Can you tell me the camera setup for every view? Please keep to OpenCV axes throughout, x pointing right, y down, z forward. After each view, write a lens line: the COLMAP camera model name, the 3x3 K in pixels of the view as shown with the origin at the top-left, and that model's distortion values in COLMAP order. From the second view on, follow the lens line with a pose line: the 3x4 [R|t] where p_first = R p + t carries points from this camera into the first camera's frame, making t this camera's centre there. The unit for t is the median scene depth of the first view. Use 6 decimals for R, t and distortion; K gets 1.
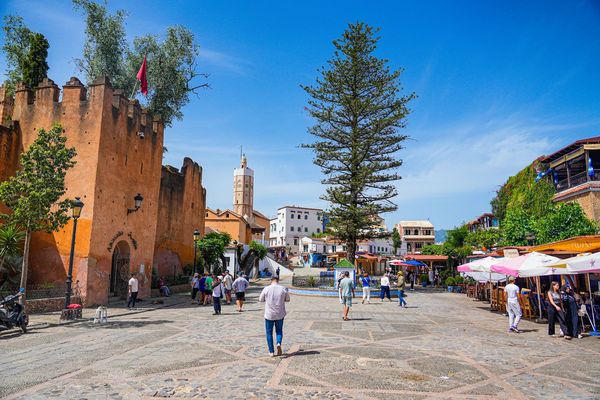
lens RADIAL K [[402.4, 0, 300.4], [0, 402.4, 199.9], [0, 0, 1]] dist [0.004503, 0.000417]
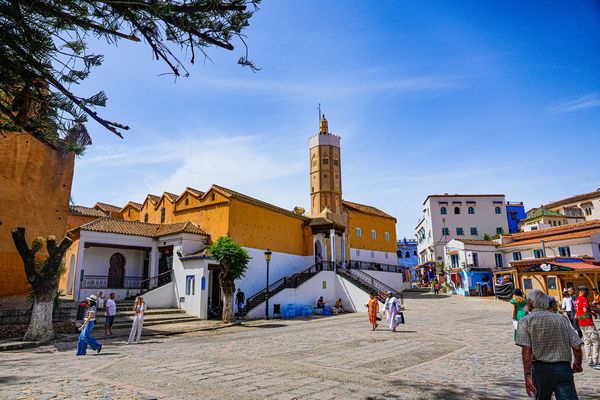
lens RADIAL K [[402.4, 0, 299.2], [0, 402.4, 200.6], [0, 0, 1]] dist [0.004503, 0.000417]
pose [[0.840175, -0.143116, -0.523091, 0.132425], [0.101397, 0.988996, -0.107725, 0.078853], [0.532752, 0.037467, 0.845441, 0.433689]]
